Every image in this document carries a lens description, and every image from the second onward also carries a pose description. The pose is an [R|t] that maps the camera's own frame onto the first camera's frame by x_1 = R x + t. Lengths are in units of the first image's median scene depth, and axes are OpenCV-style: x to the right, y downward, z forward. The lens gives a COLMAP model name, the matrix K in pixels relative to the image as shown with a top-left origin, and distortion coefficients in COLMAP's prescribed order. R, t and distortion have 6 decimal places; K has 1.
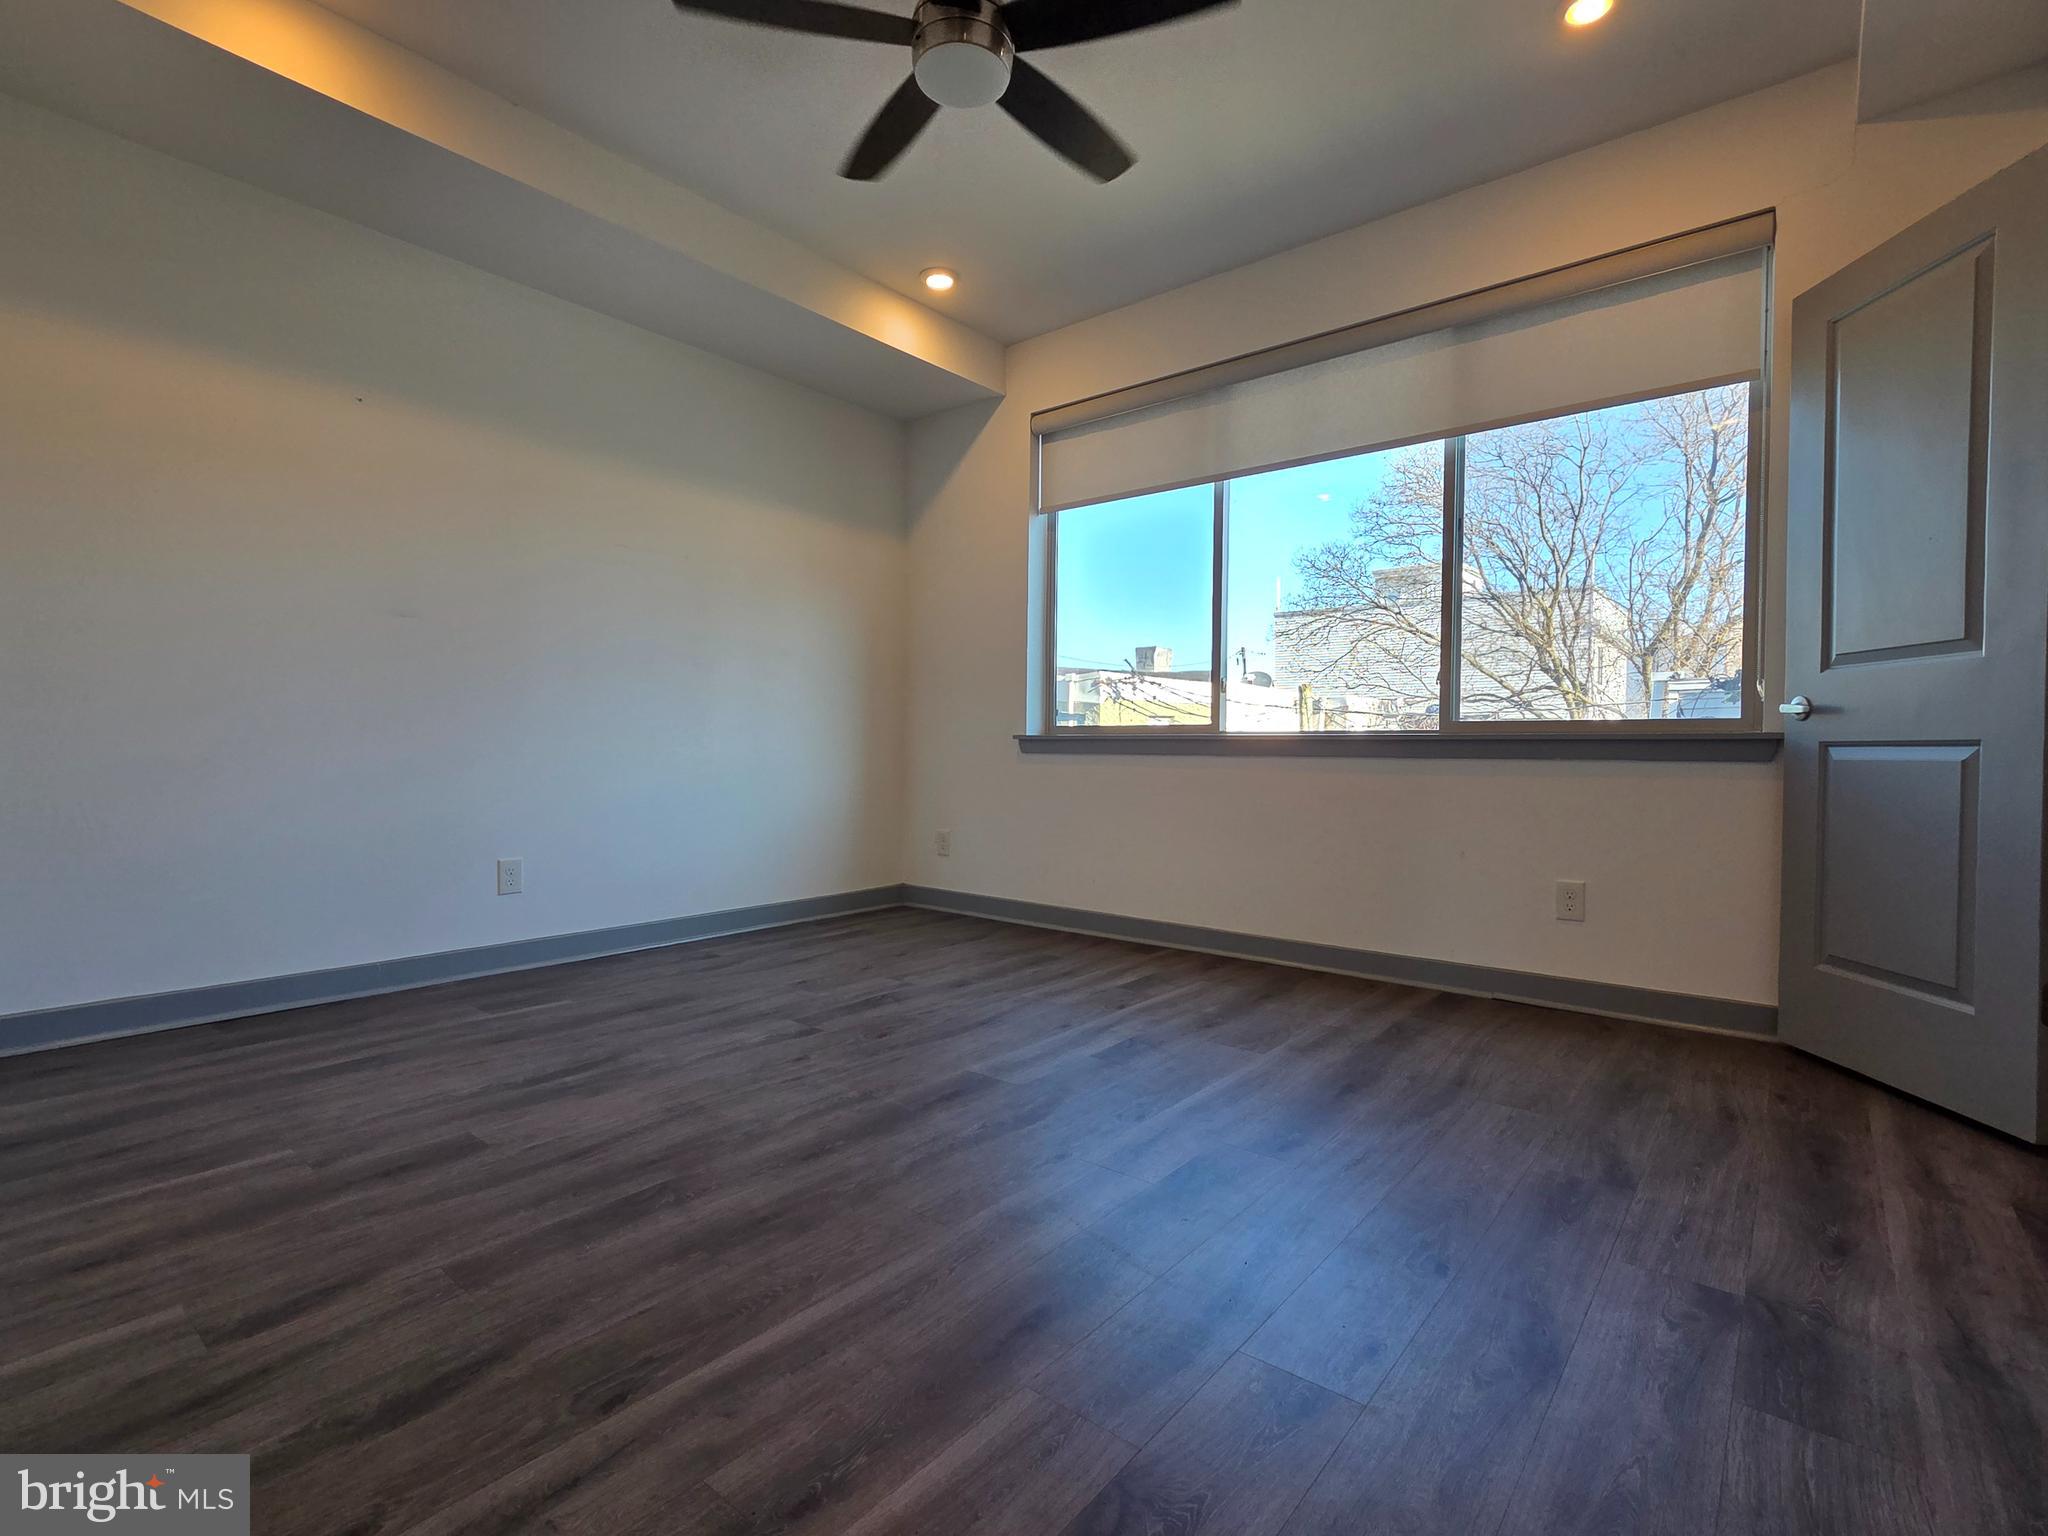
lens RADIAL K [[970.1, 0, 1024.3], [0, 970.1, 772.4], [0, 0, 1]] dist [0.001920, -0.000156]
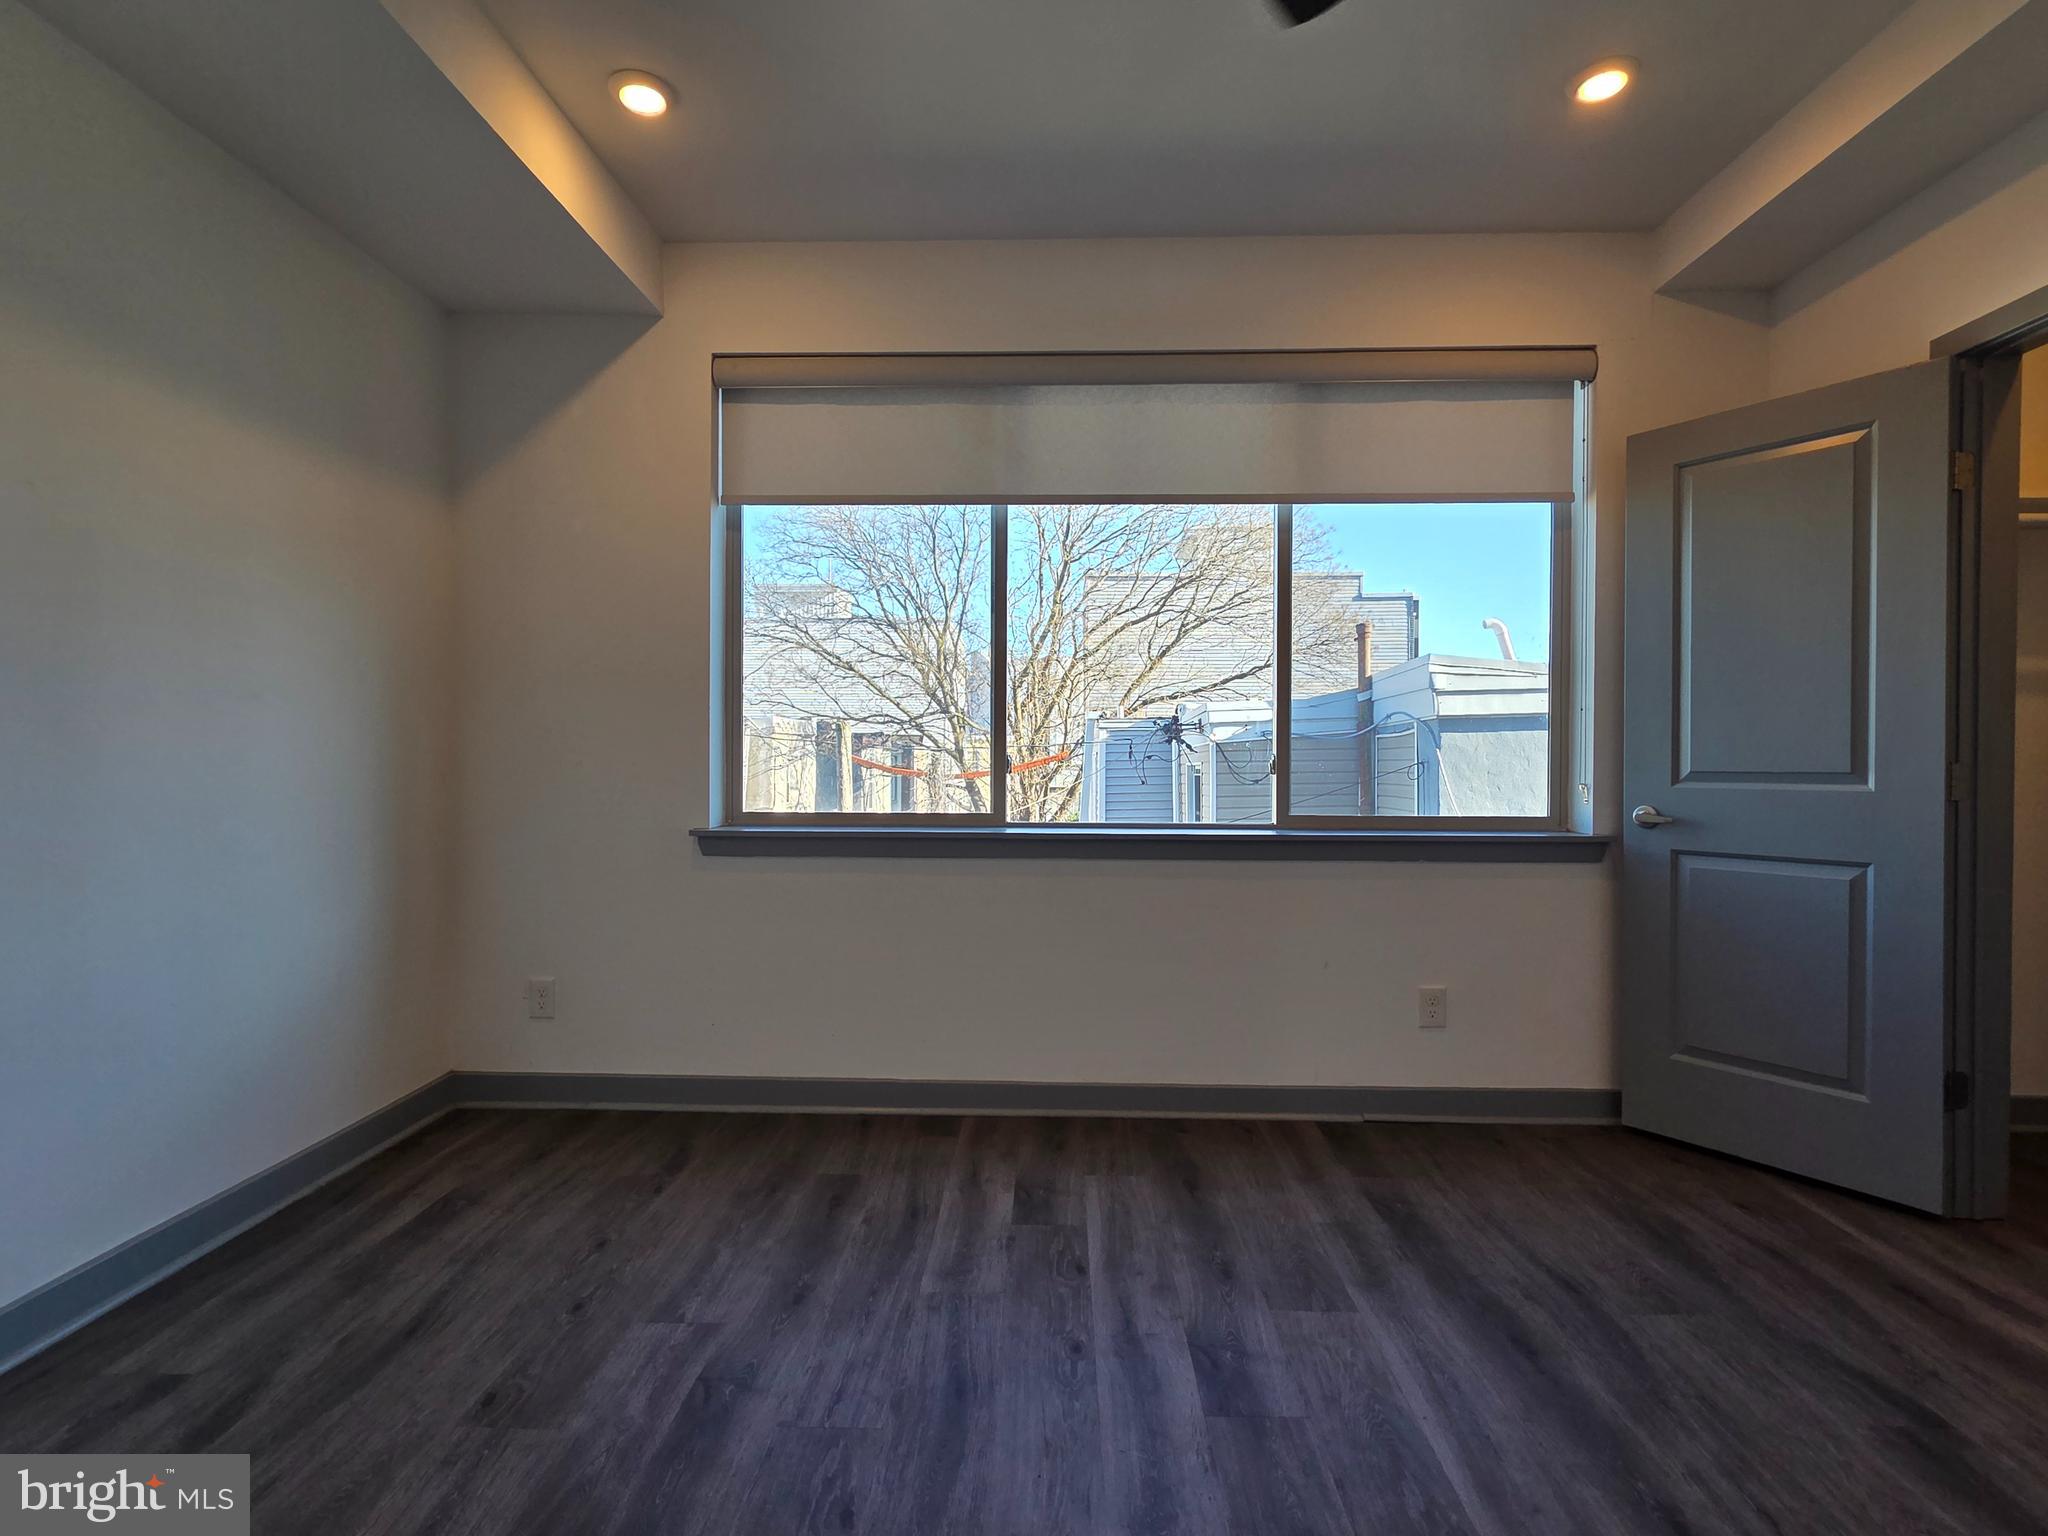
lens RADIAL K [[970.1, 0, 1024.3], [0, 970.1, 772.4], [0, 0, 1]] dist [0.001920, -0.000156]
pose [[0.788486, -0.013789, 0.614899, -0.368781], [0.017004, 0.999855, 0.000618, -0.115291], [-0.614818, 0.009969, 0.788606, 0.516069]]
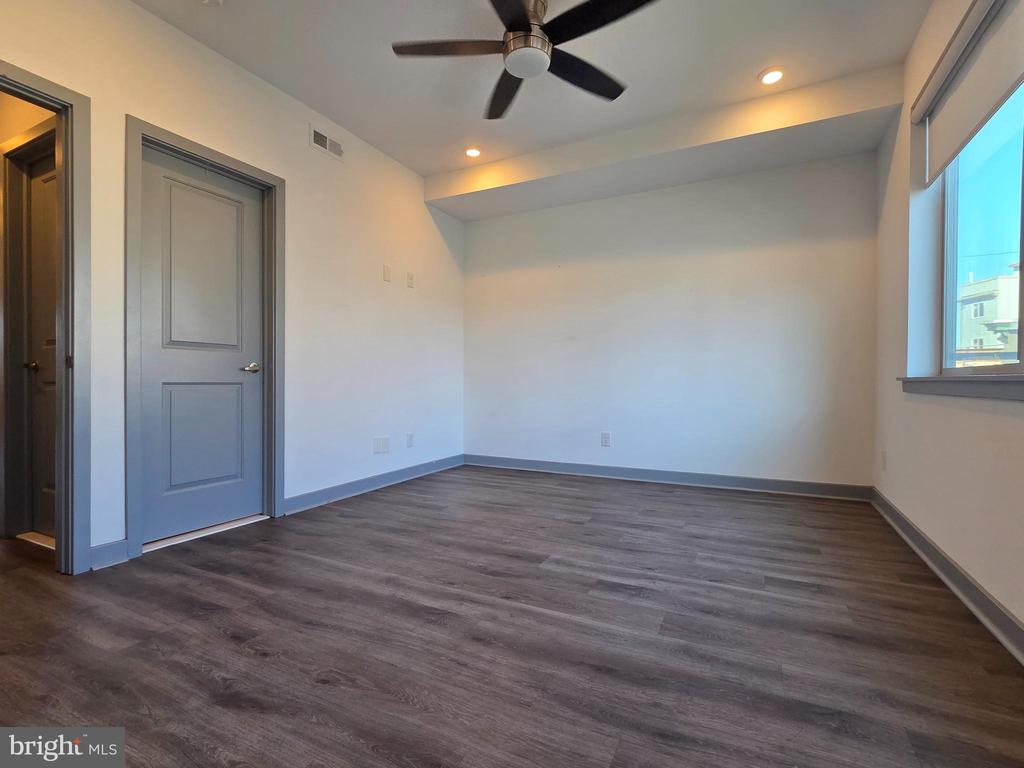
lens RADIAL K [[479.6, 0, 508.6], [0, 479.6, 384.2], [0, 0, 1]] dist [-0.000853, 0.000345]
pose [[0.208091, -0.000490, -0.978109, 0.738371], [-0.025005, 0.999670, -0.005820, -0.021551], [0.977790, 0.025669, 0.208010, 0.613686]]
